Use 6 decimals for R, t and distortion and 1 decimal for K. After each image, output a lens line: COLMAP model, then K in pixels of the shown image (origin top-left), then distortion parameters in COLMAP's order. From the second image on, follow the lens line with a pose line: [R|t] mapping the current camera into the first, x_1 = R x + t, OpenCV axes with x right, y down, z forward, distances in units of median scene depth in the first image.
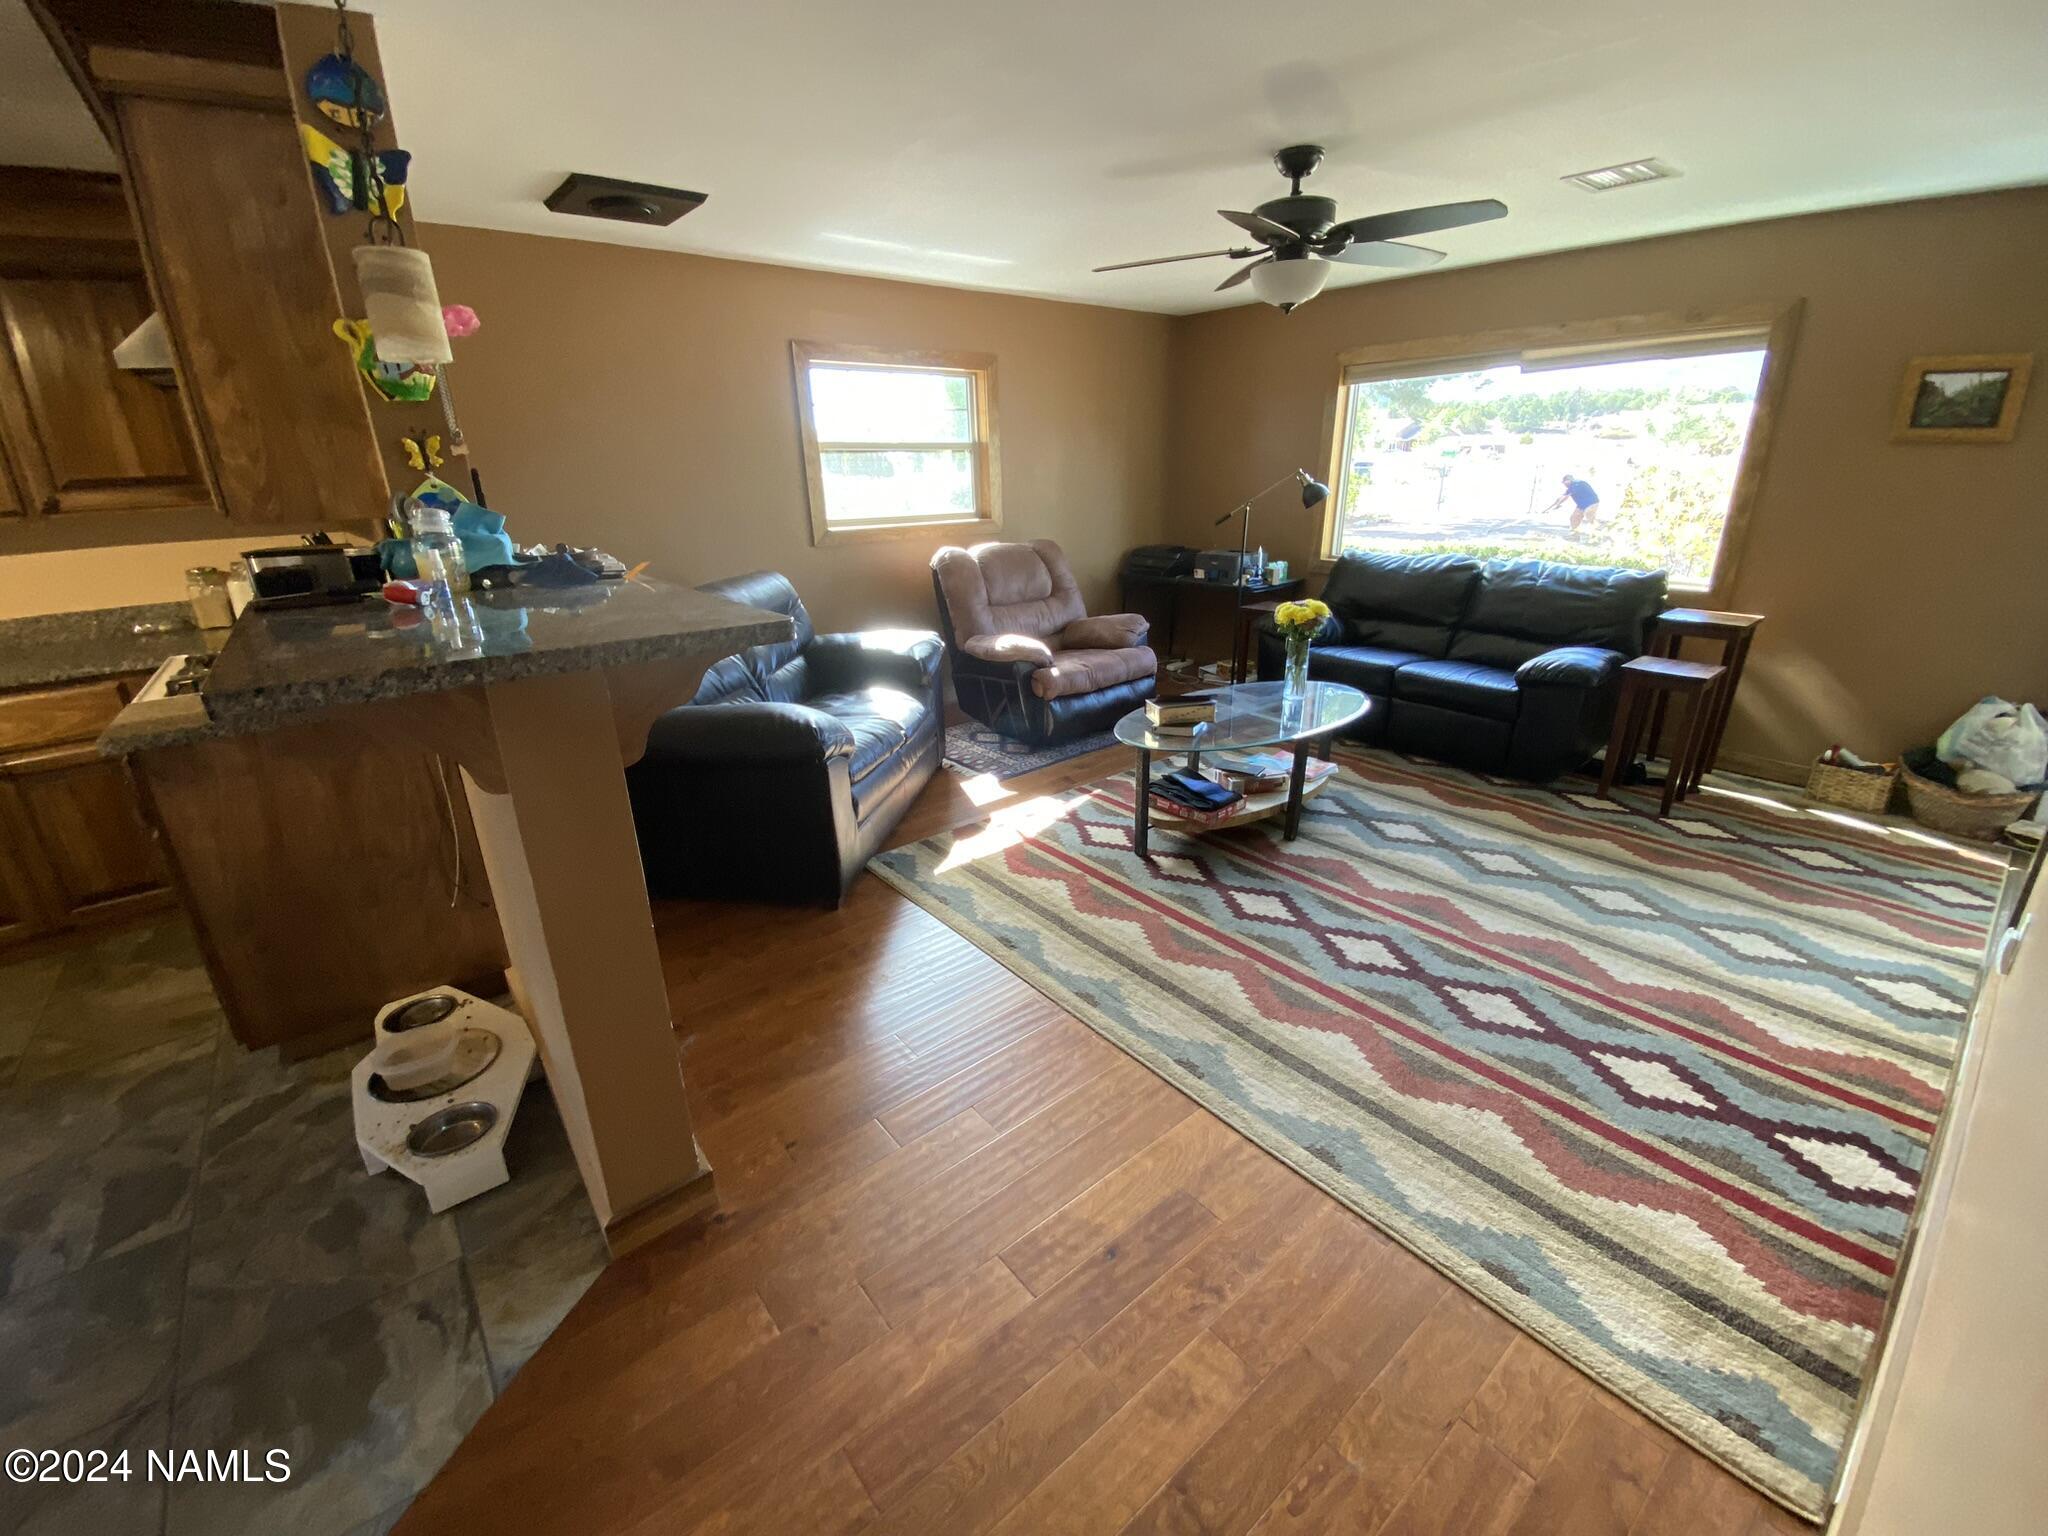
lens RADIAL K [[842.8, 0, 1021.4], [0, 842.8, 755.6], [0, 0, 1]] dist [-0.018946, -0.000318]
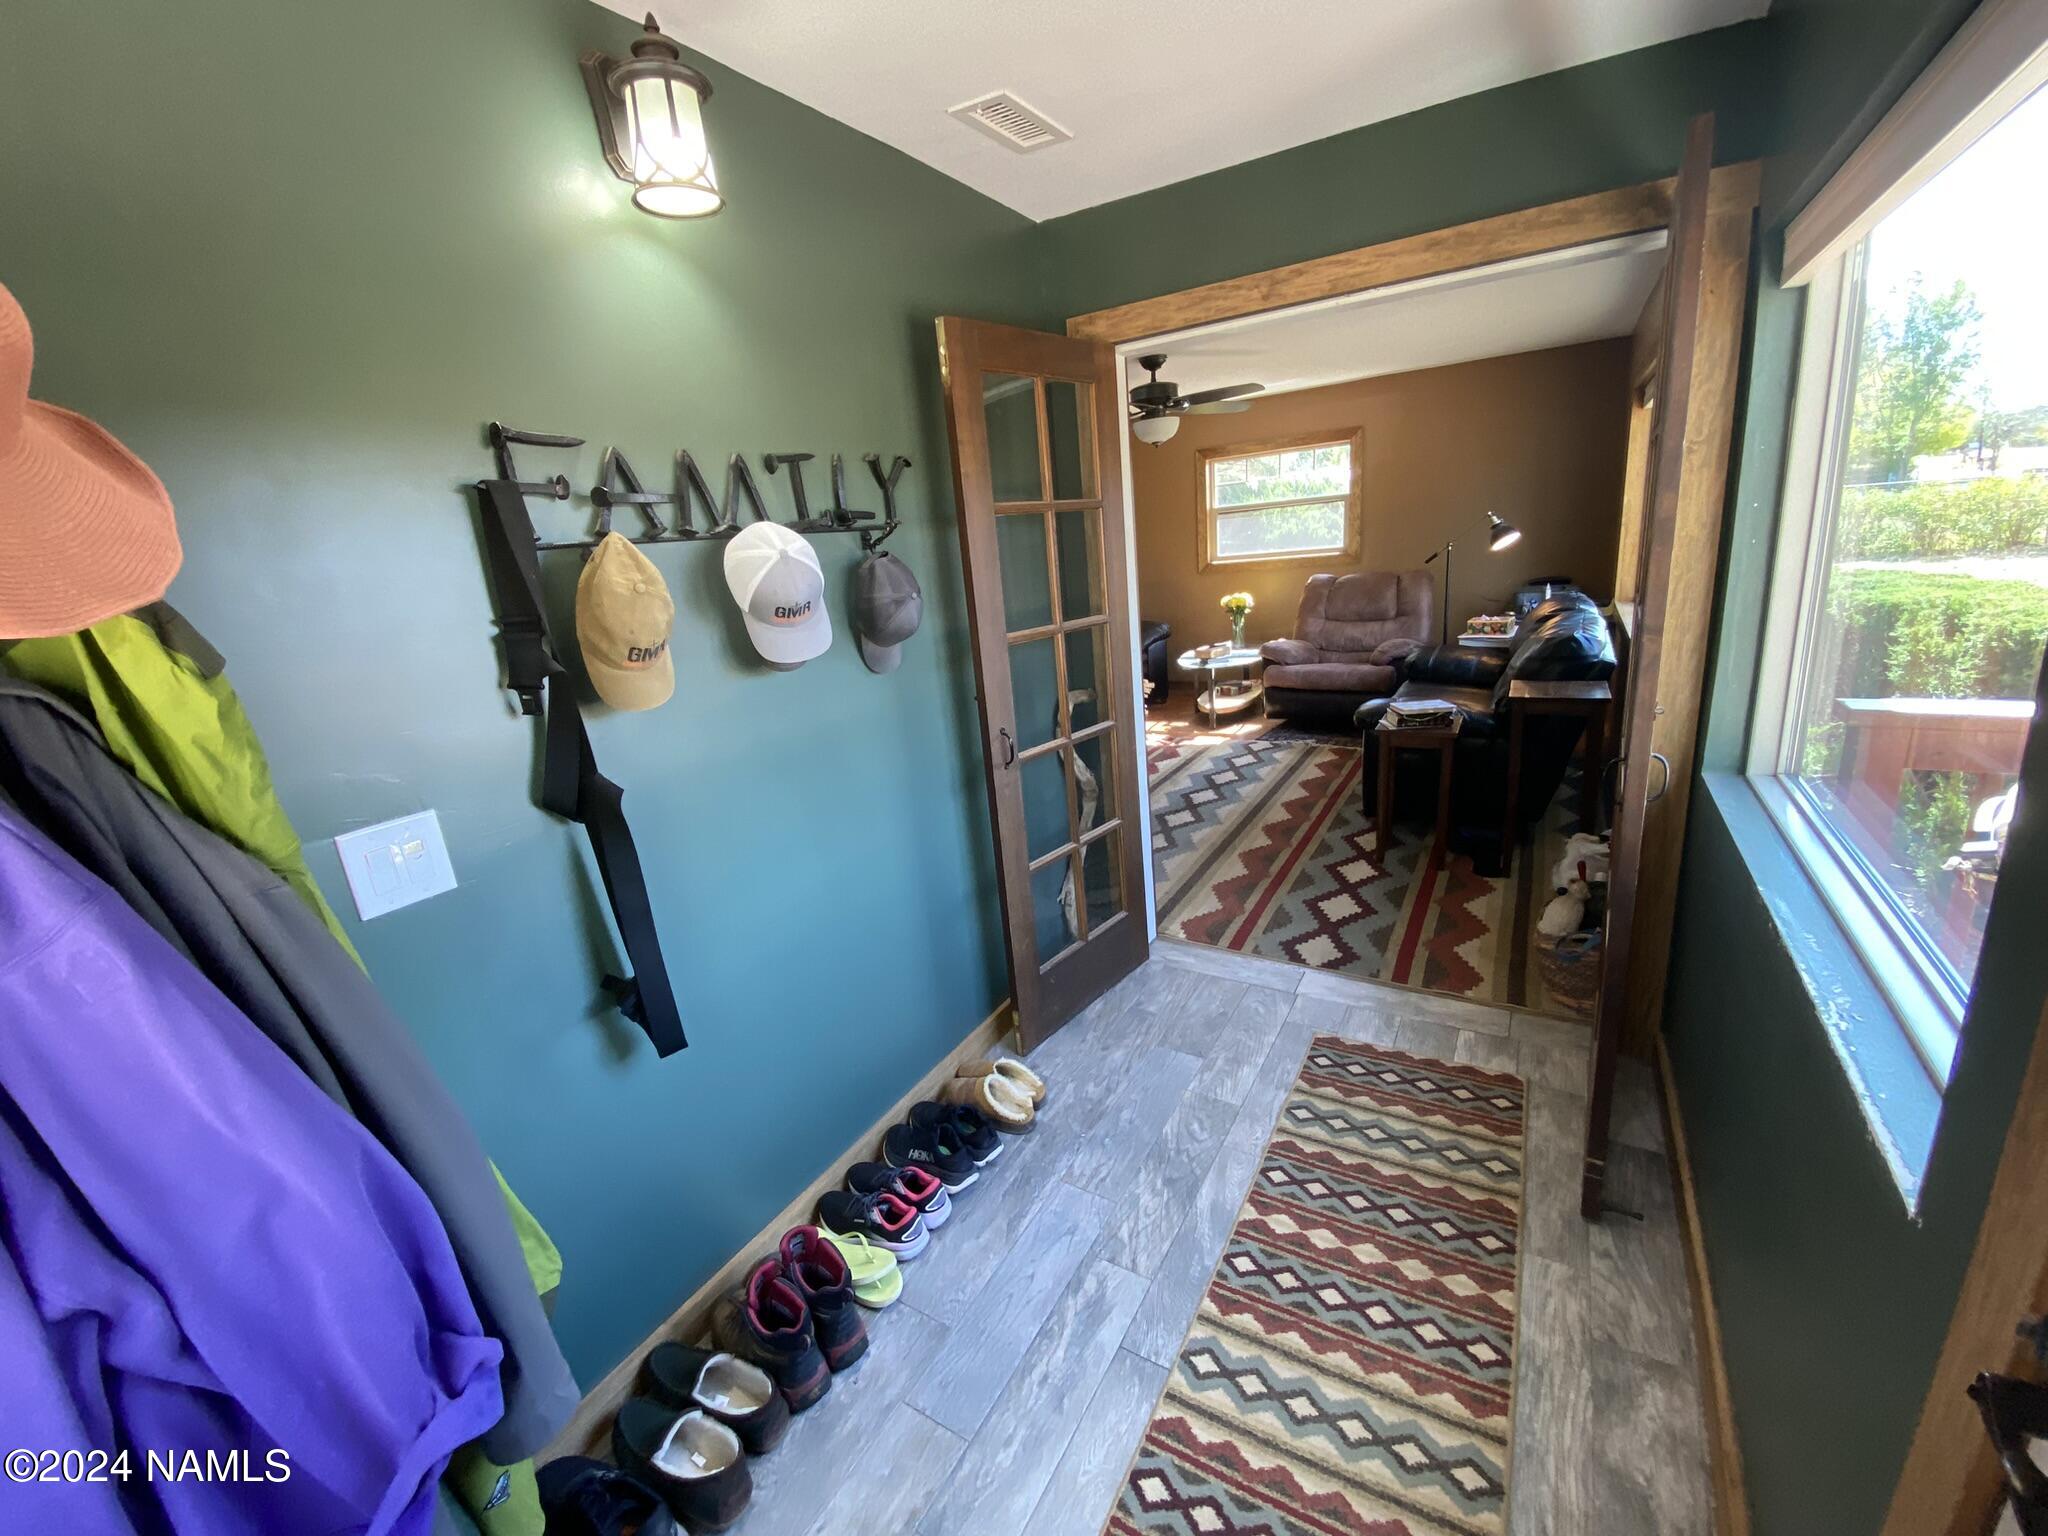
lens RADIAL K [[842.8, 0, 1011.8], [0, 842.8, 773.4], [0, 0, 1]] dist [-0.018946, -0.000318]
pose [[0.325755, 0.246673, -0.912708, 1.982037], [-0.228338, 0.957314, 0.177232, -0.147230], [0.917467, 0.150672, 0.368174, 0.231979]]
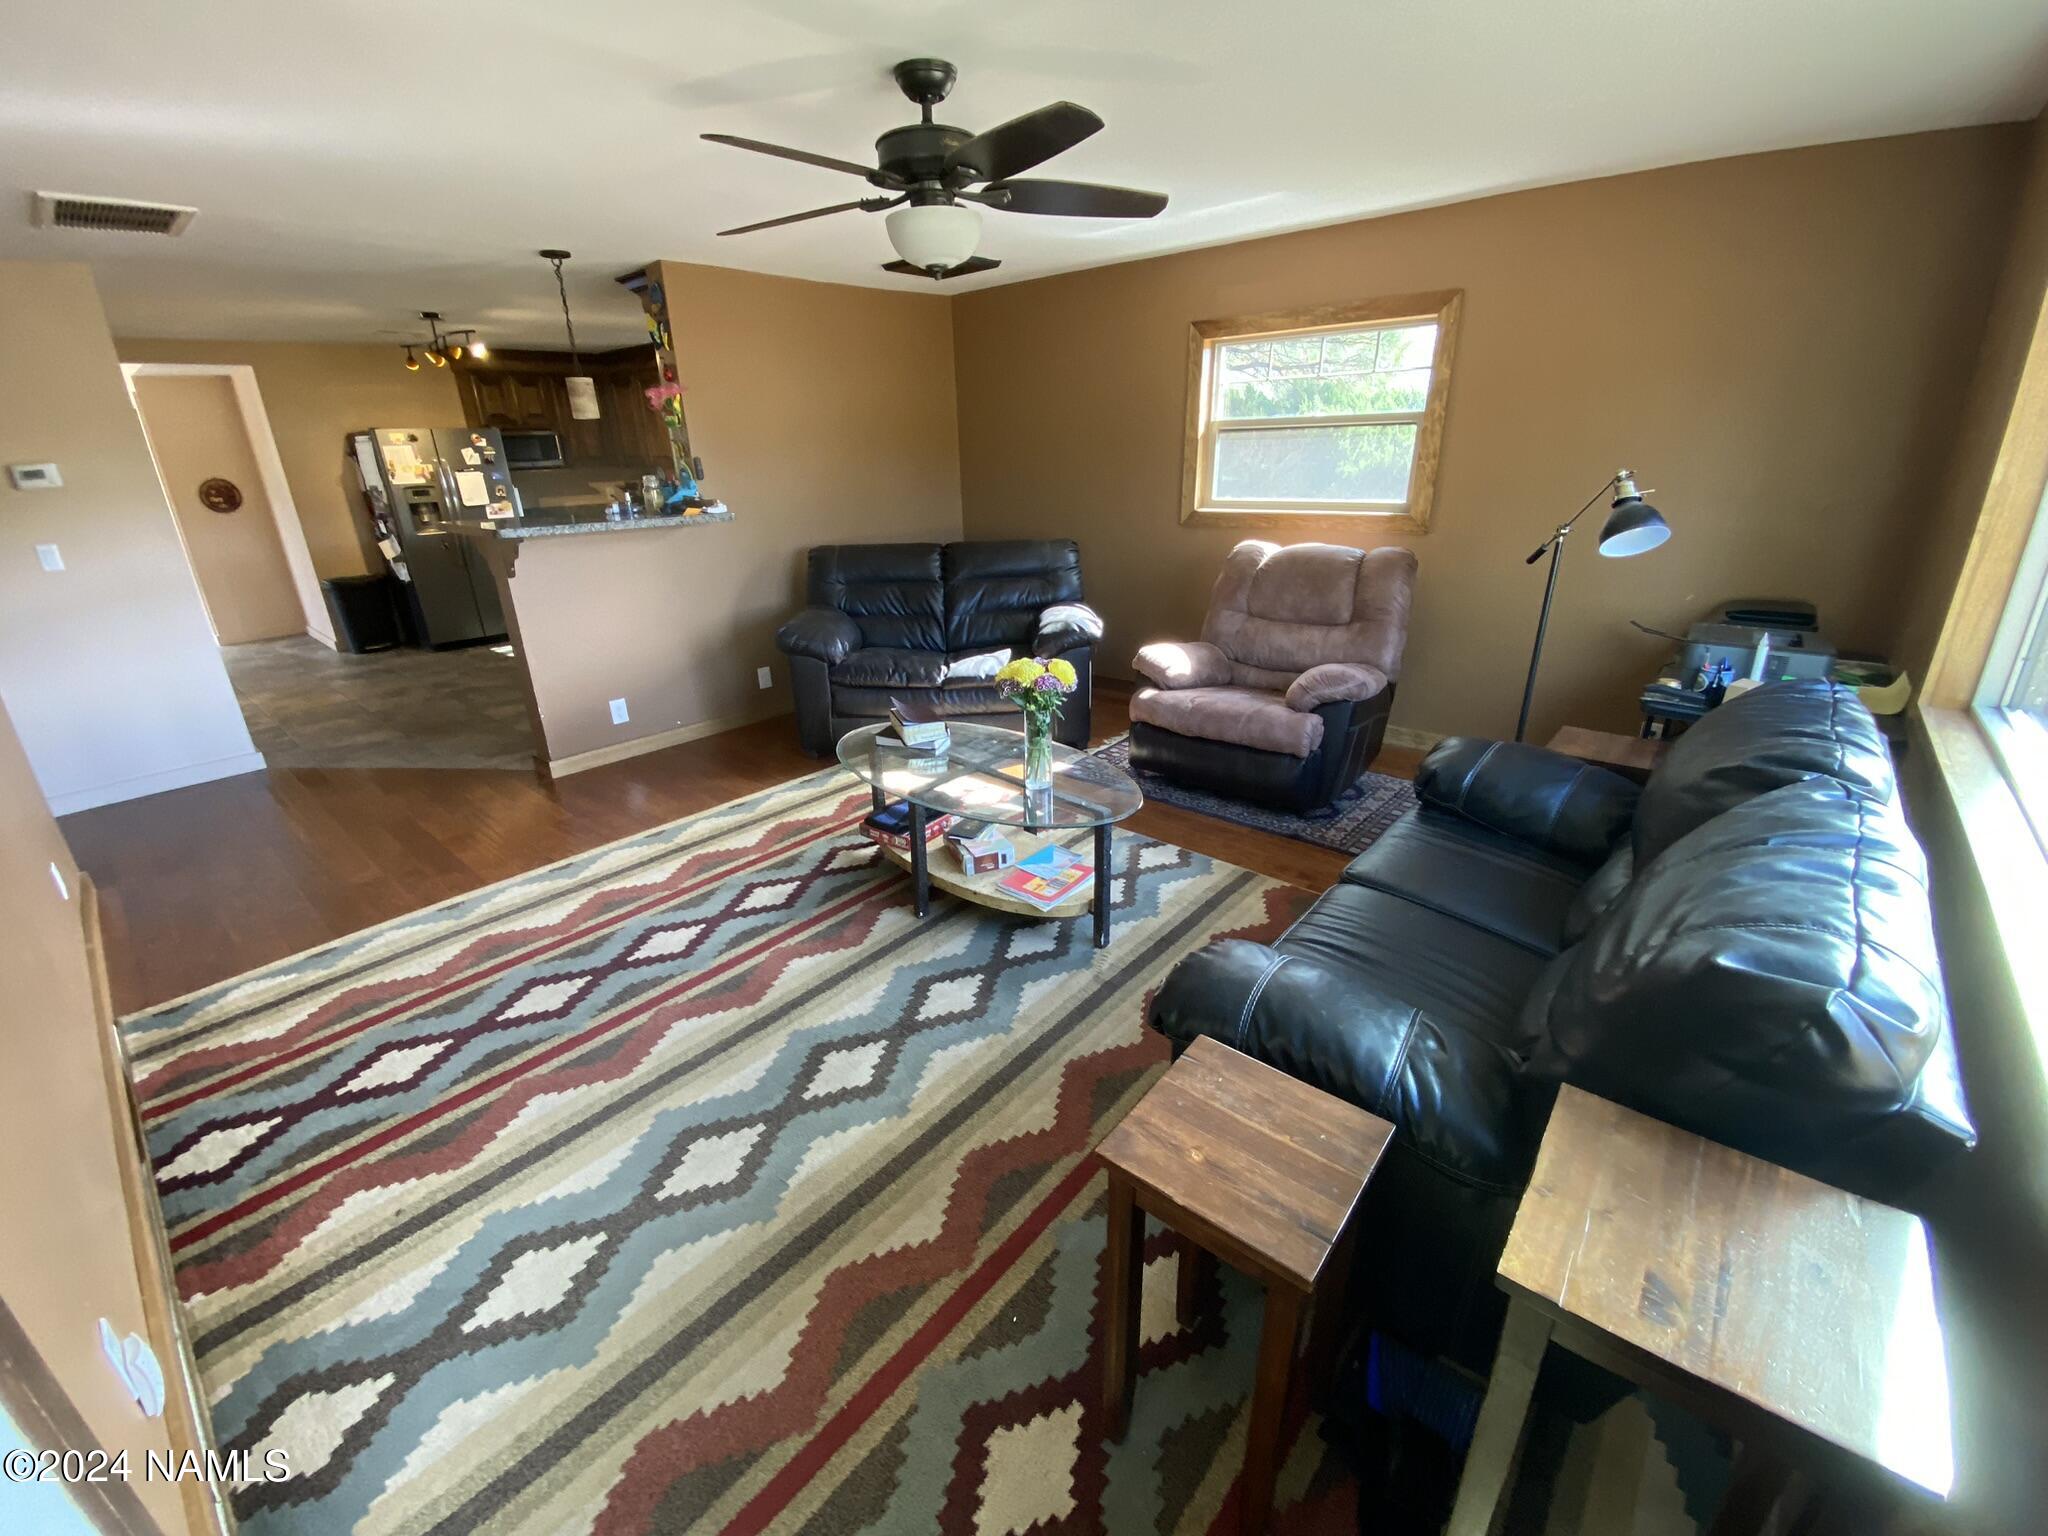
lens RADIAL K [[850.2, 0, 1035.4], [0, 850.2, 764.7], [0, 0, 1]] dist [-0.012125, -0.000635]
pose [[0.183841, 0.362849, -0.913534, 1.291963], [-0.304401, 0.904703, 0.298083, -0.397763], [0.934635, 0.223281, 0.276773, 1.011553]]
